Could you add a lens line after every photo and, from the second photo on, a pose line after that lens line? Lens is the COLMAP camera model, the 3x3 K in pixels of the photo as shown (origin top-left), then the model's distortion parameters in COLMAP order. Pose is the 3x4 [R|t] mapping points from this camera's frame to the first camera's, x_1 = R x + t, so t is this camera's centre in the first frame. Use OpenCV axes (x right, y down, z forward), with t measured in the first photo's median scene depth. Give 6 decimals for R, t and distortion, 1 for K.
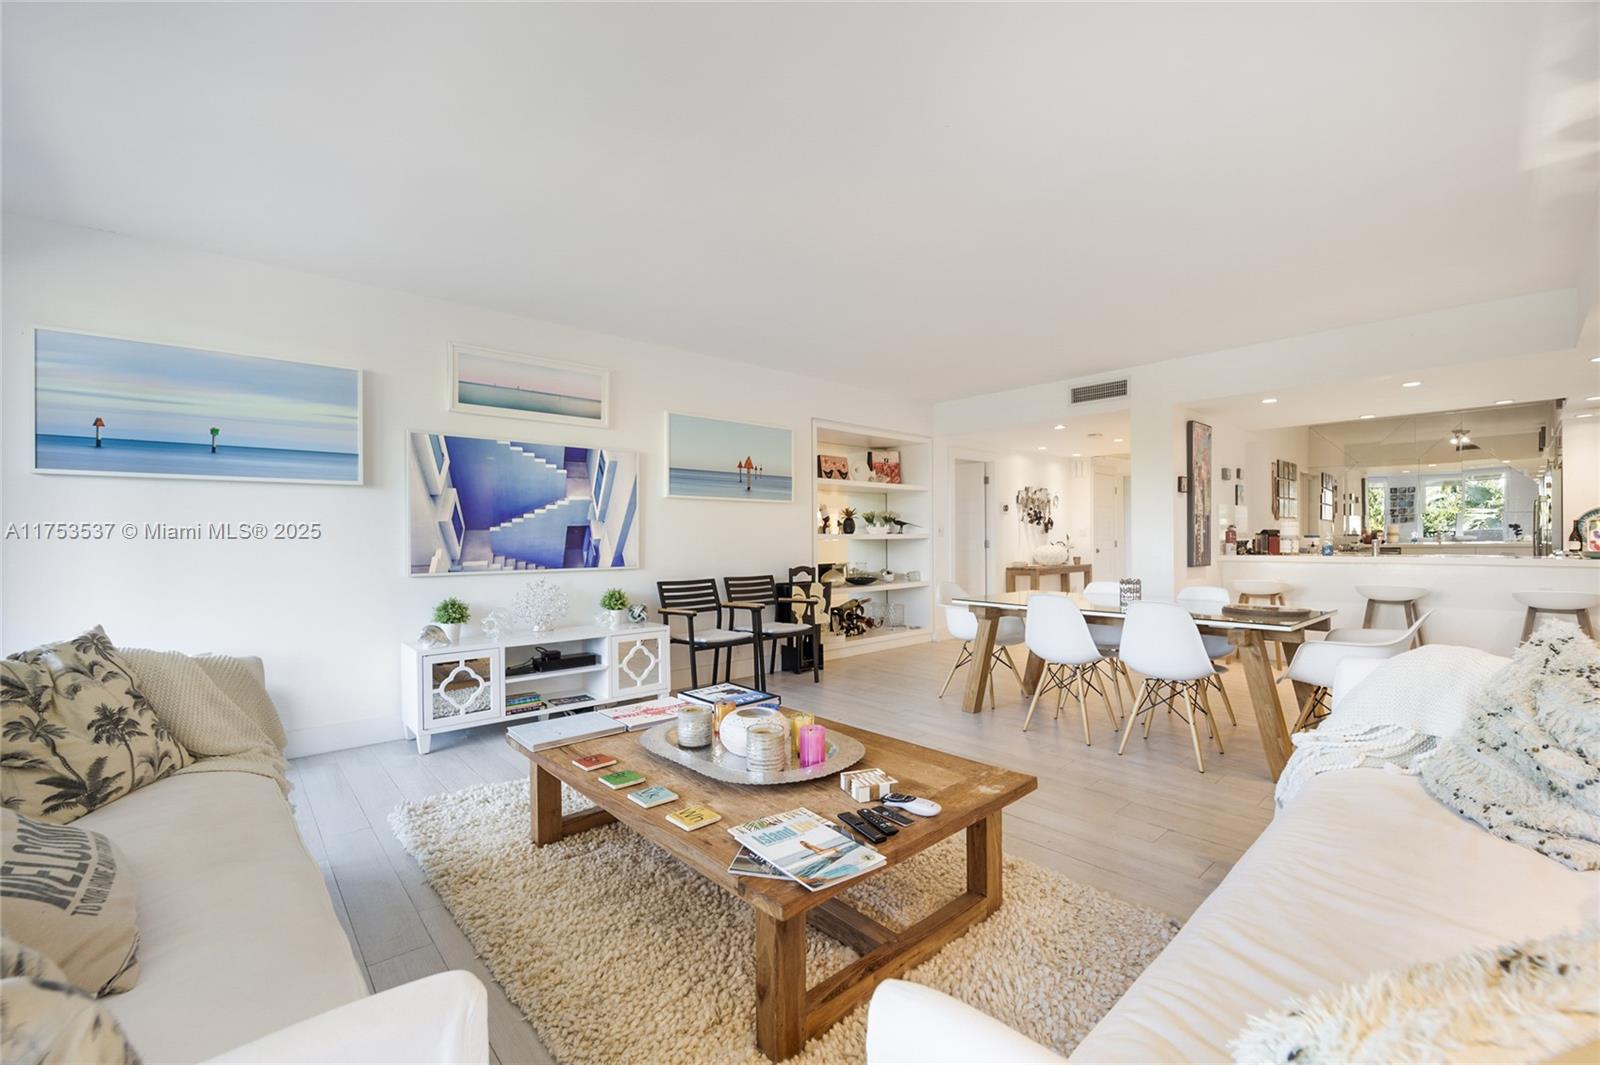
lens RADIAL K [[652.4, 0, 800.4], [0, 652.4, 542.7], [0, 0, 1]] dist [-0.023876, 0.001469]
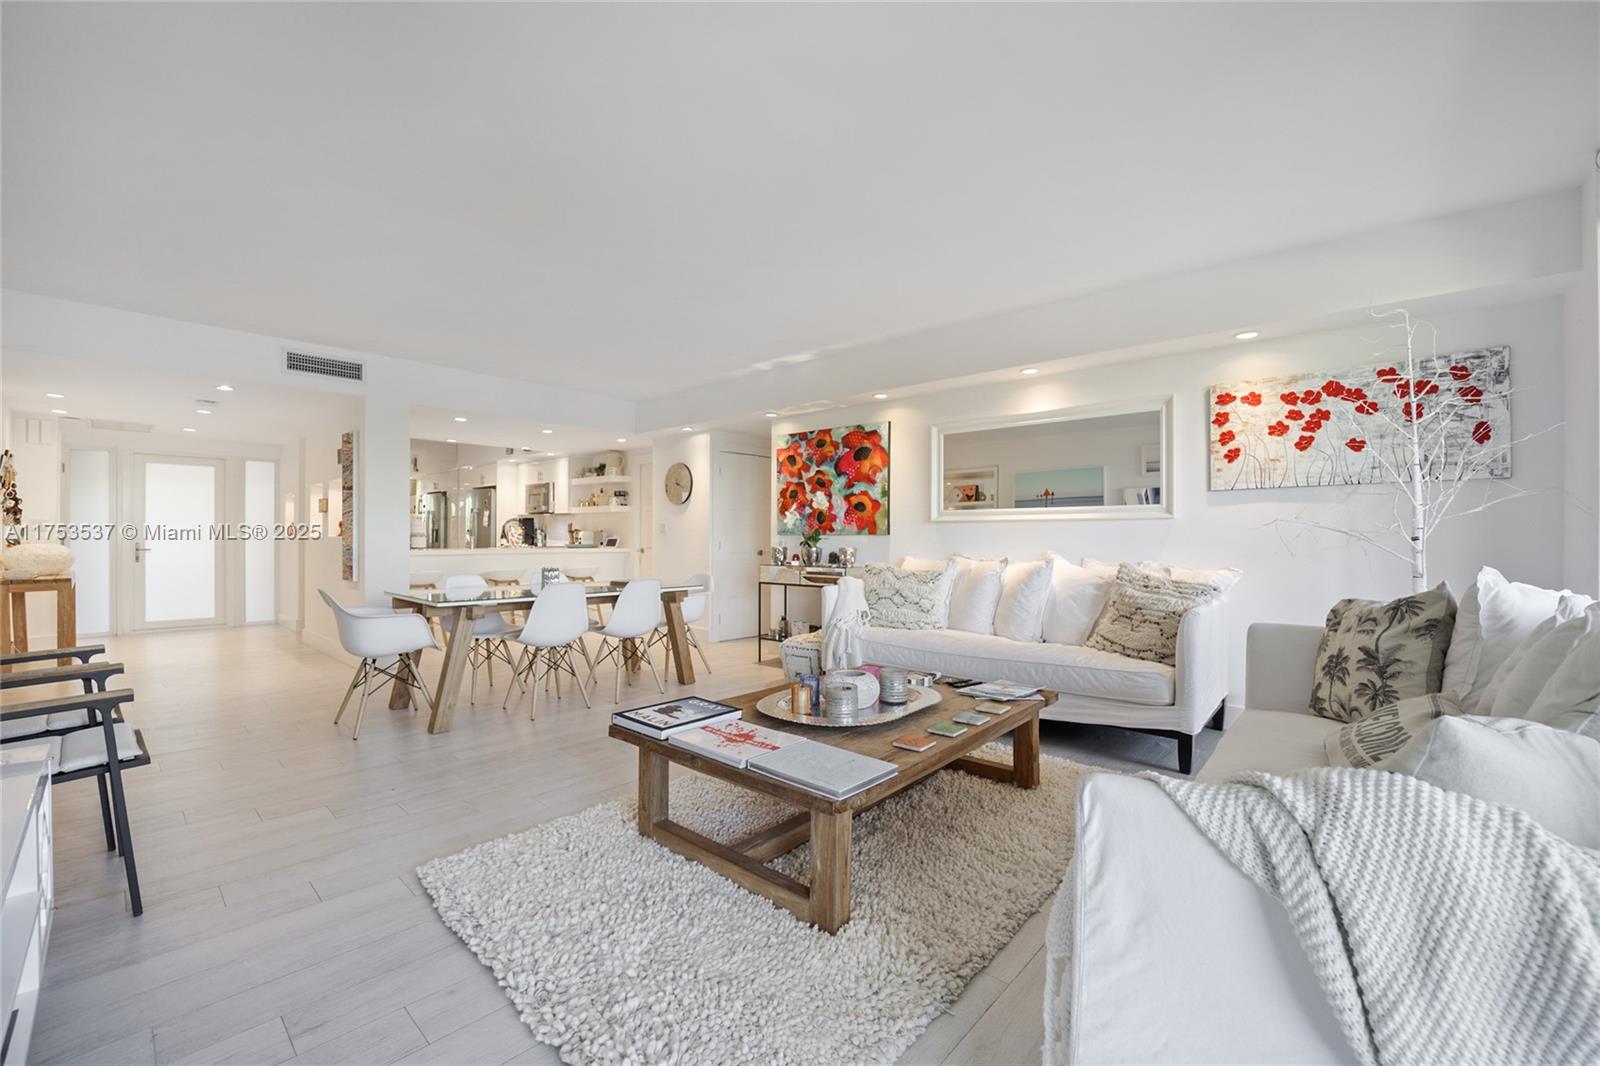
lens RADIAL K [[652.4, 0, 790.0], [0, 652.4, 537.8], [0, 0, 1]] dist [-0.023876, 0.001469]
pose [[-0.096491, 0.007128, 0.995308, -0.512113], [0.001229, 0.999974, -0.007042, 0.007472], [-0.995333, 0.000543, -0.096498, 0.500492]]
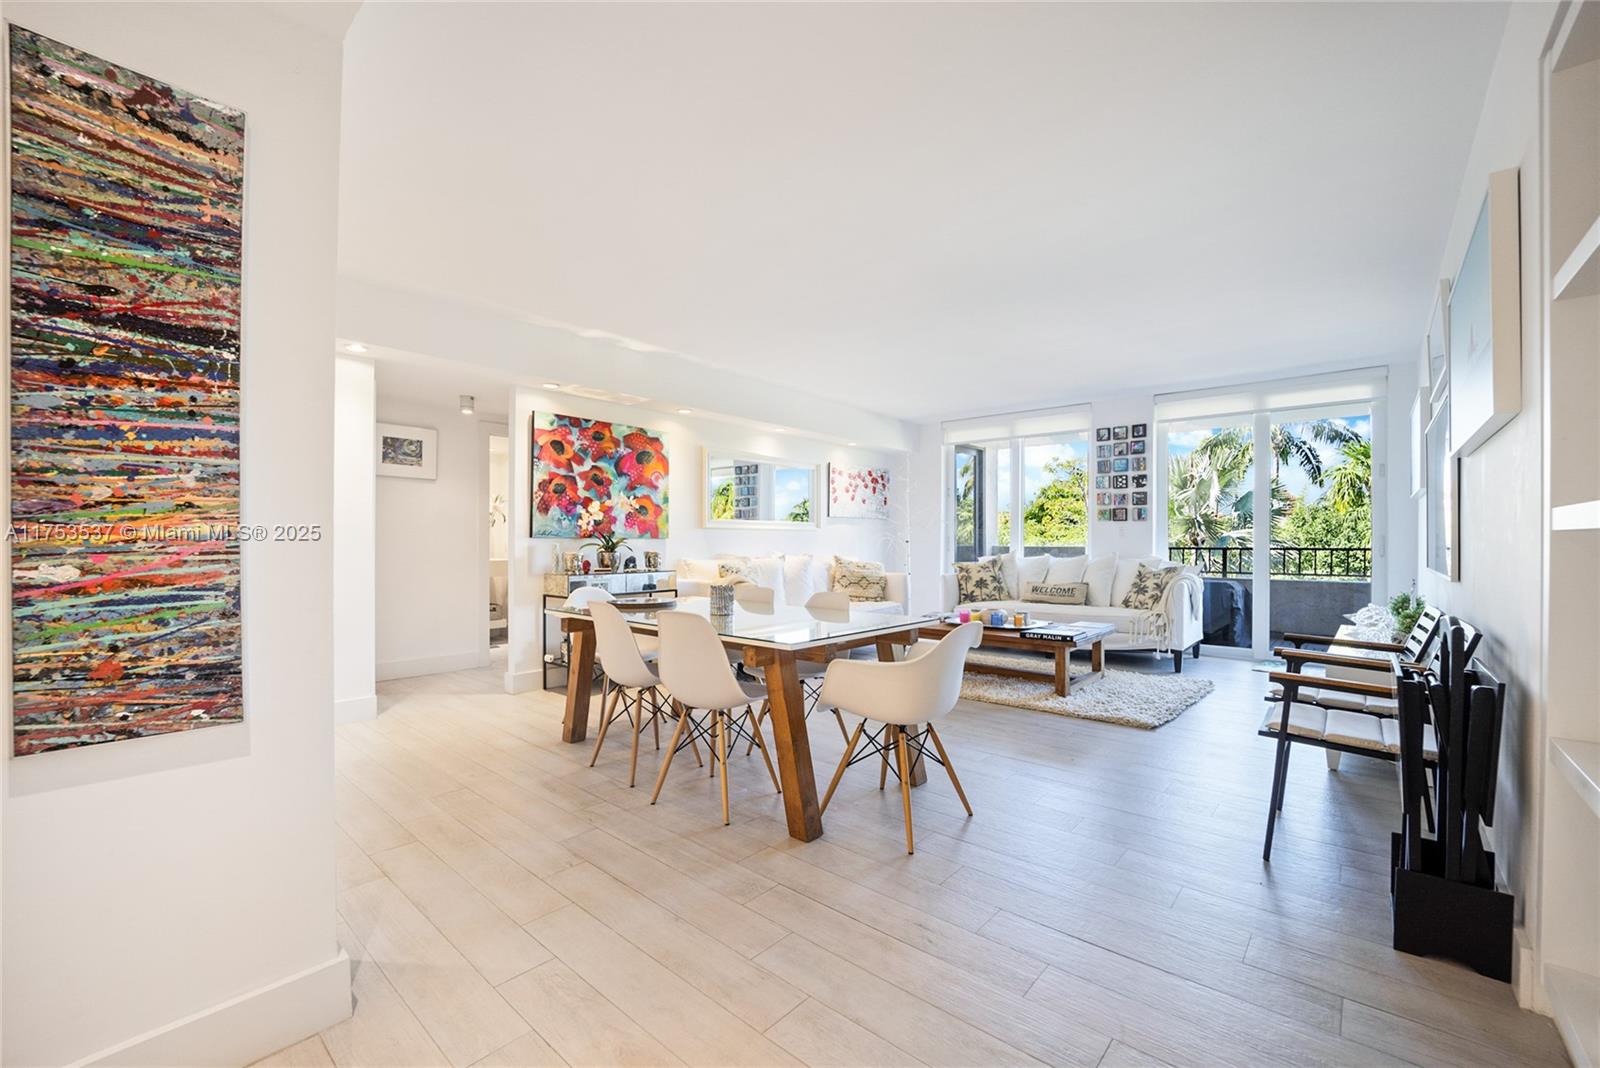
lens RADIAL K [[652.4, 0, 795.8], [0, 652.4, 538.0], [0, 0, 1]] dist [-0.023876, 0.001469]
pose [[-0.993034, 0.005542, -0.117694, 0.387029], [0.005675, 0.999984, -0.000793, -0.003470], [0.117688, -0.001455, -0.993050, 1.339412]]
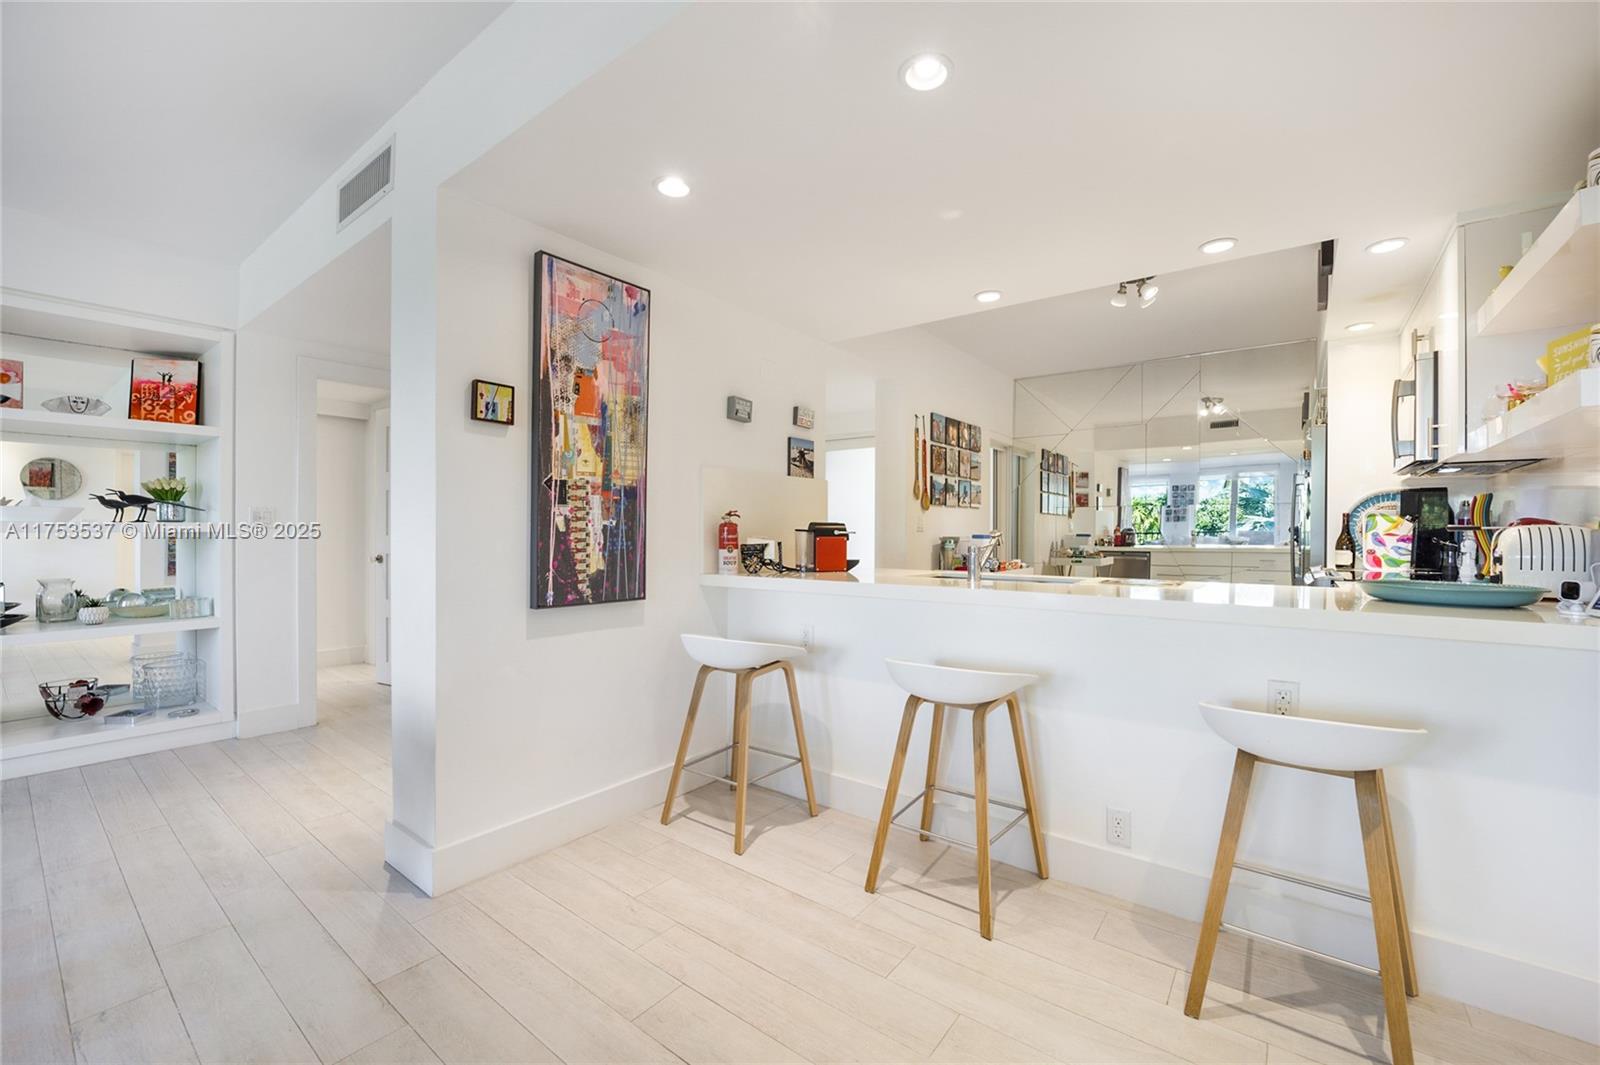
lens RADIAL K [[652.4, 0, 785.2], [0, 652.4, 530.4], [0, 0, 1]] dist [-0.023876, 0.001469]
pose [[0.984536, 0.012600, 0.174728, 0.722534], [-0.010779, 0.999877, -0.011368, -0.009610], [-0.174850, 0.009309, 0.984551, 0.595424]]
